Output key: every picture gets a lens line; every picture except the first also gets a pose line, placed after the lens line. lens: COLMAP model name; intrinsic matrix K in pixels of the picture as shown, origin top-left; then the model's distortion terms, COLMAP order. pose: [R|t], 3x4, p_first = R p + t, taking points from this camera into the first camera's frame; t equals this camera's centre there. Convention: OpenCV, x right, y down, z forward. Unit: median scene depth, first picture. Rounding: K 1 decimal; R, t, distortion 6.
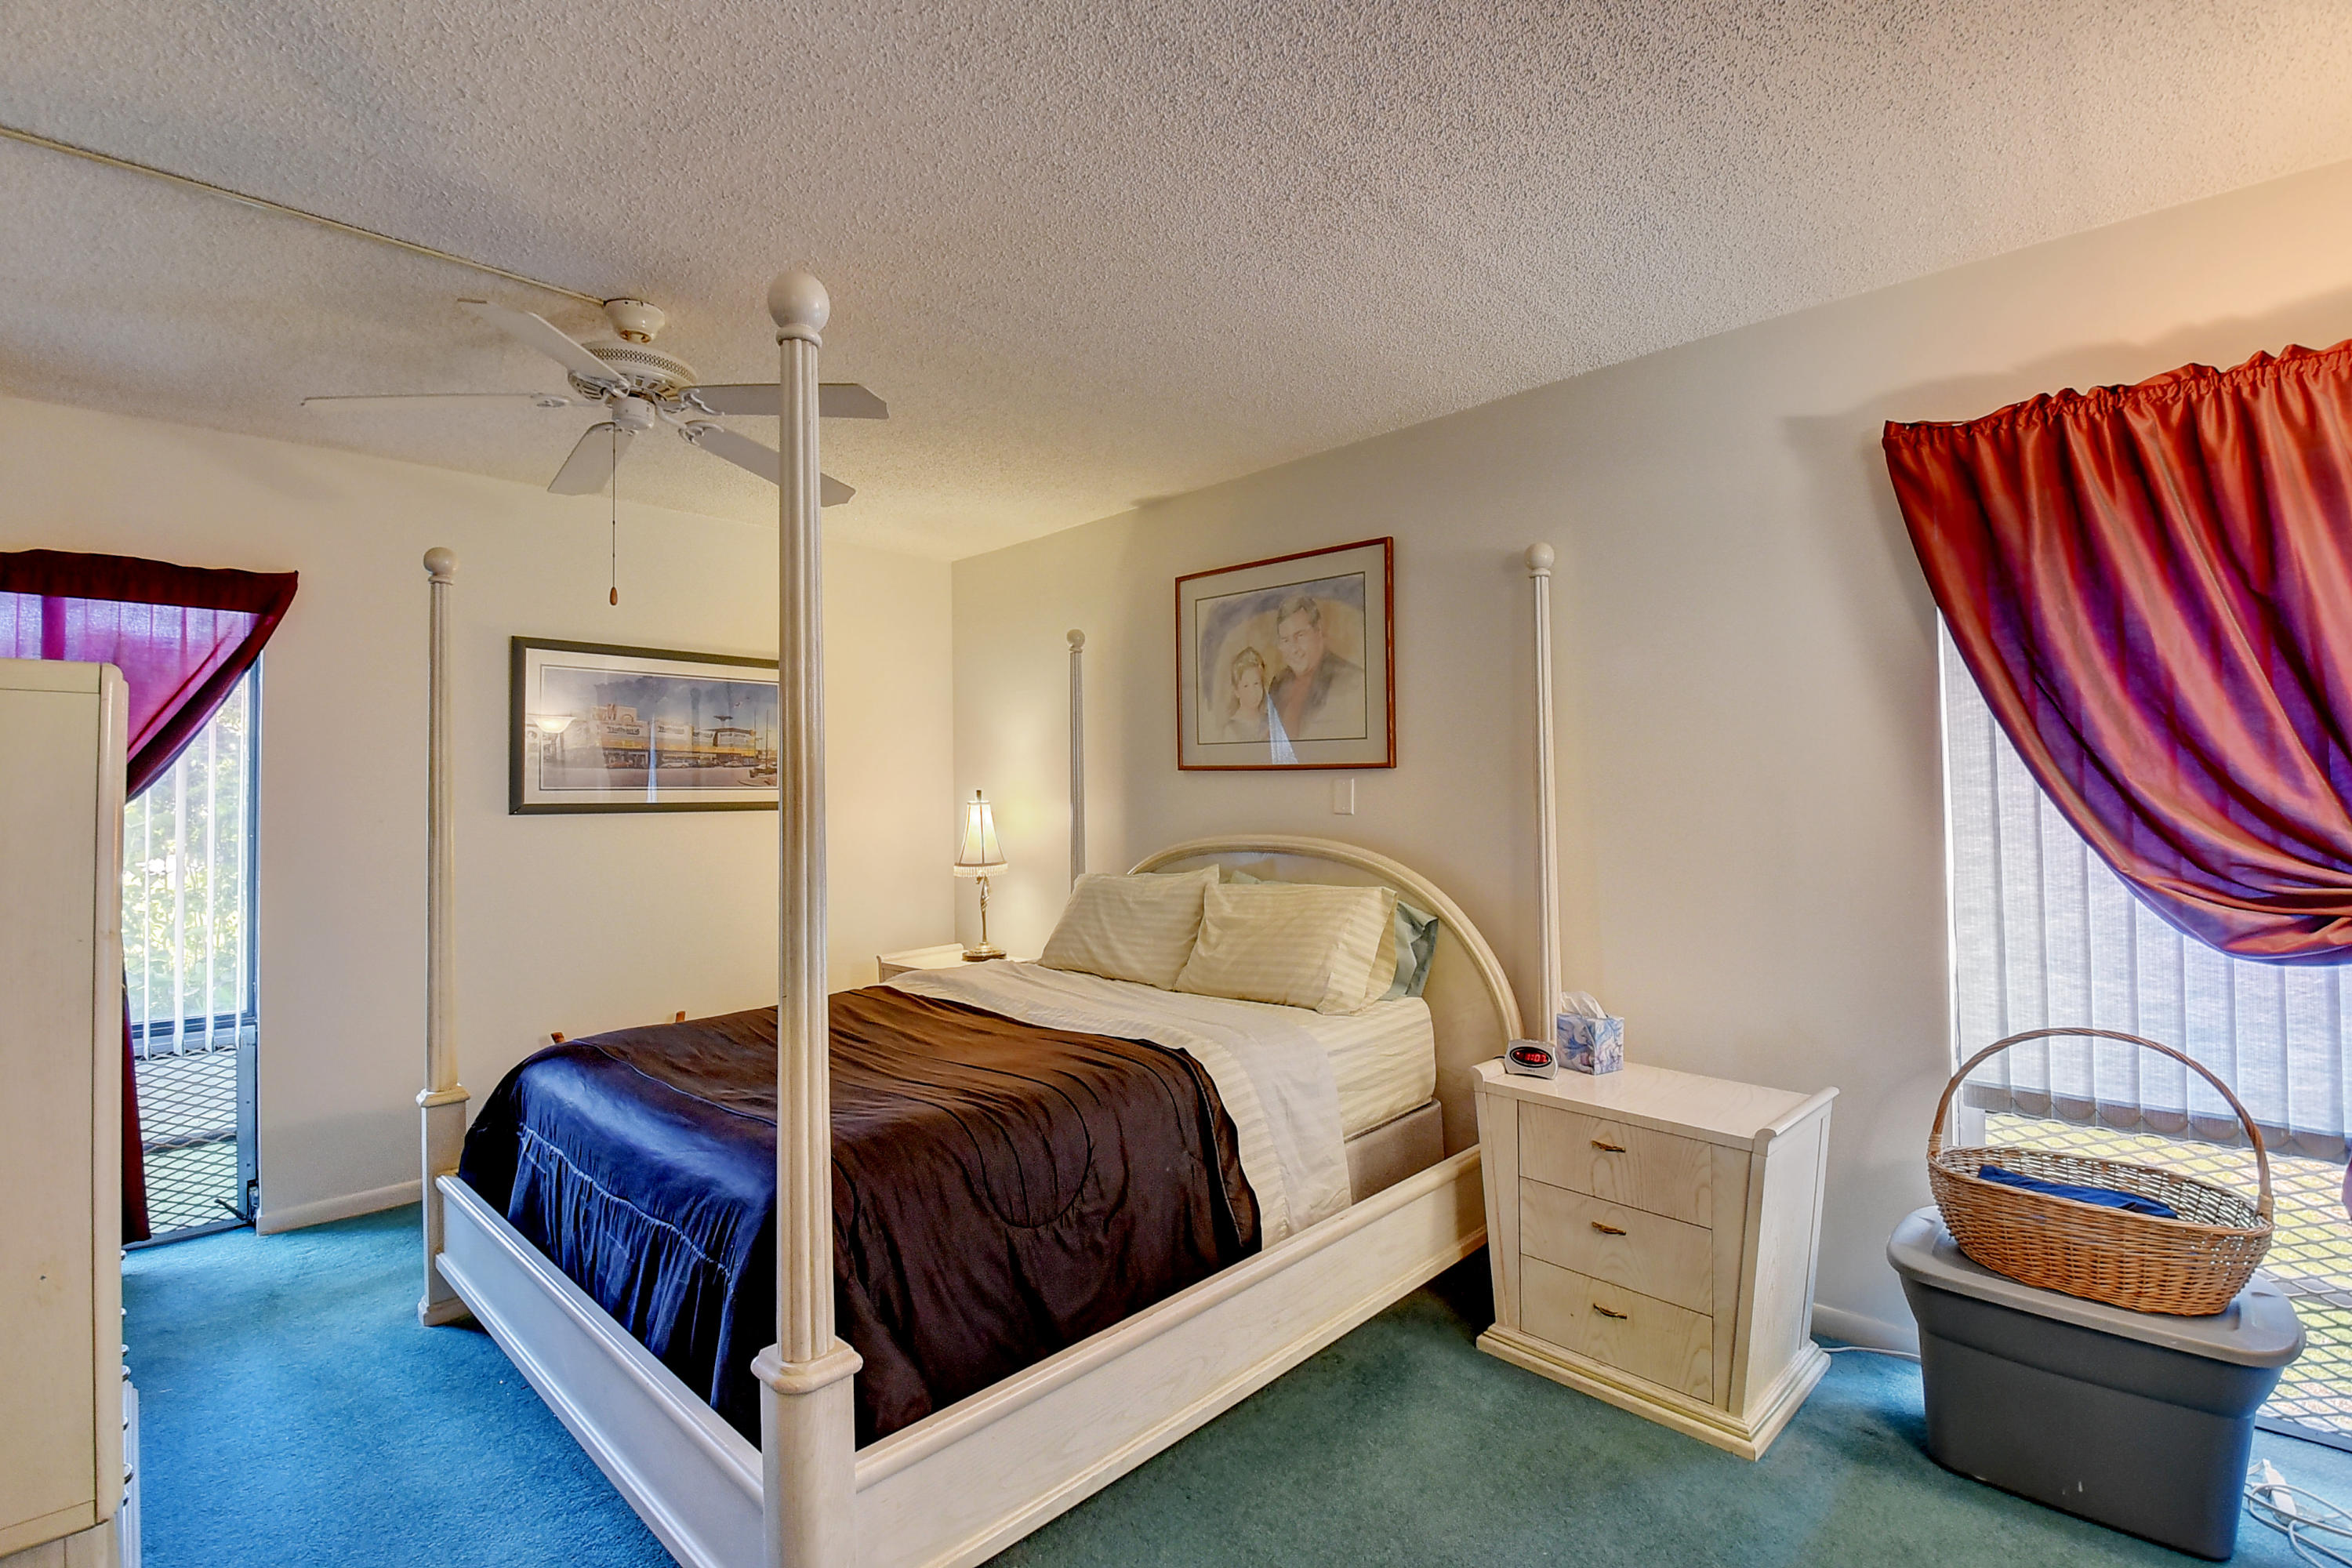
lens RADIAL K [[1029.3, 0, 1171.9], [0, 1029.3, 760.6], [0, 0, 1]] dist [0.024423, -0.030629]
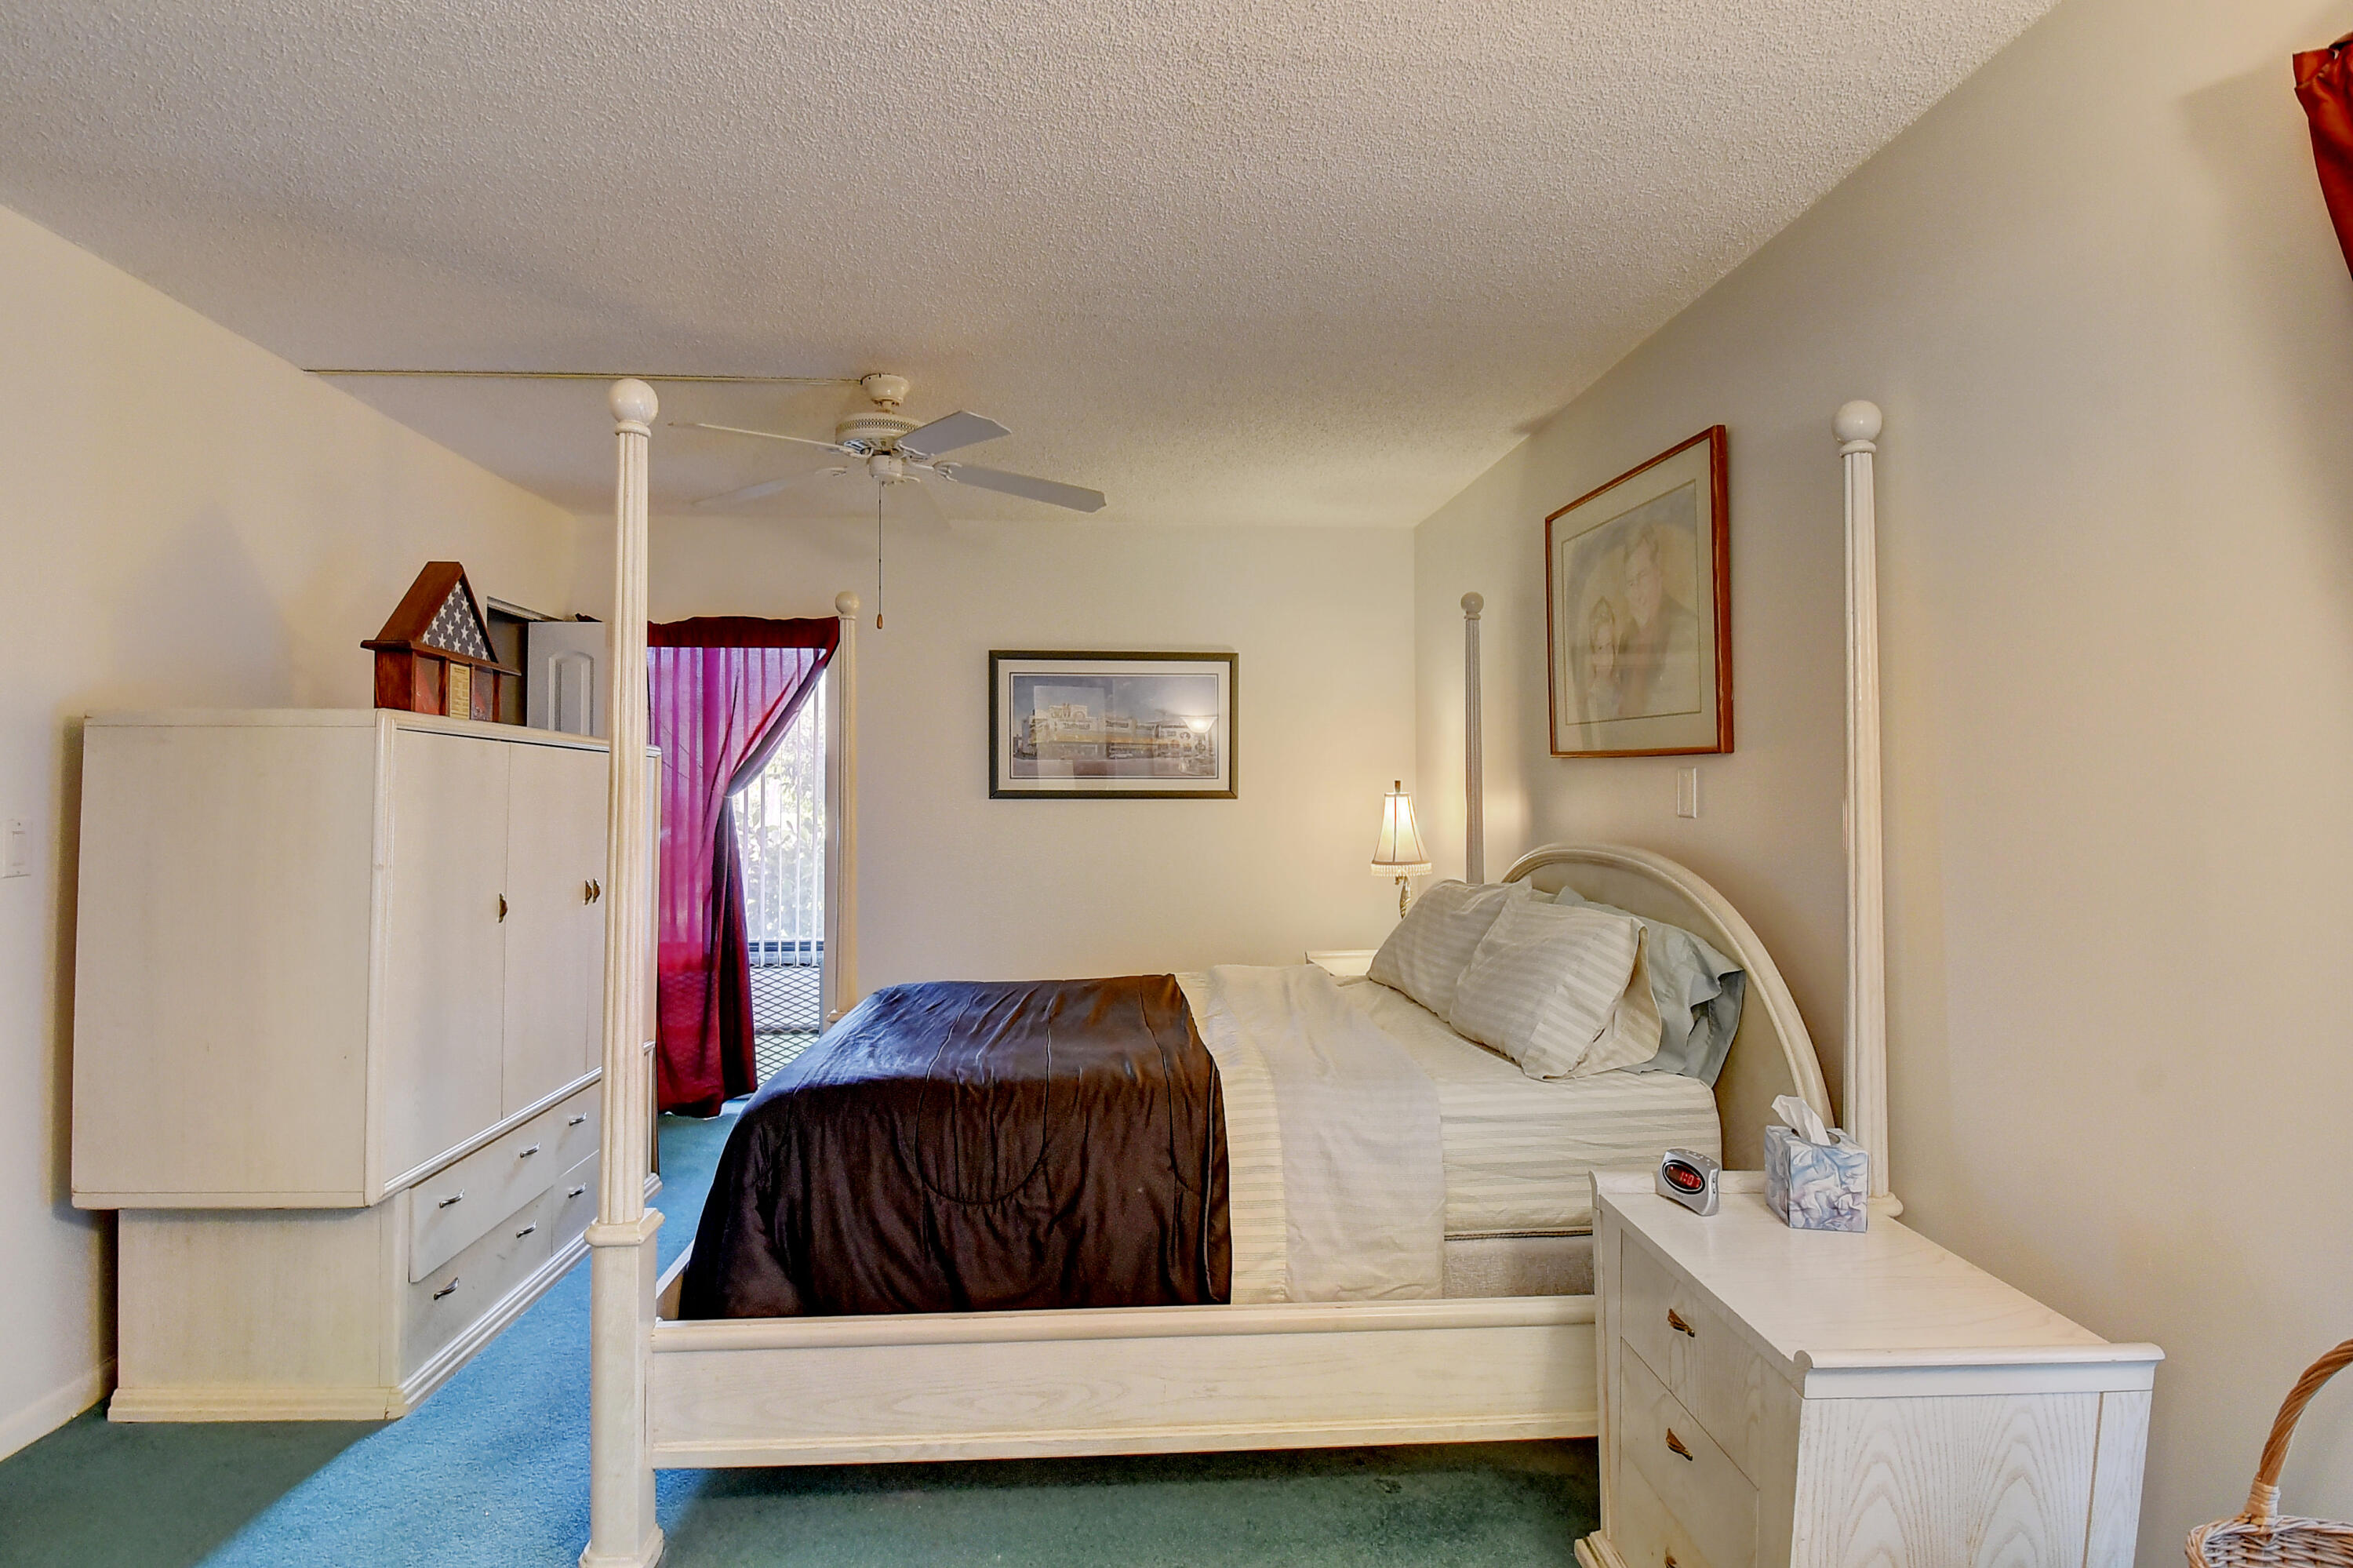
lens RADIAL K [[1161.8, 0, 1179.7], [0, 1161.8, 754.6], [0, 0, 1]] dist [-0.000214, -0.000341]
pose [[0.745438, -0.010281, -0.666496, 0.502664], [0.016627, 0.999857, 0.003173, -0.000497], [0.666368, -0.013447, 0.745502, 0.170518]]
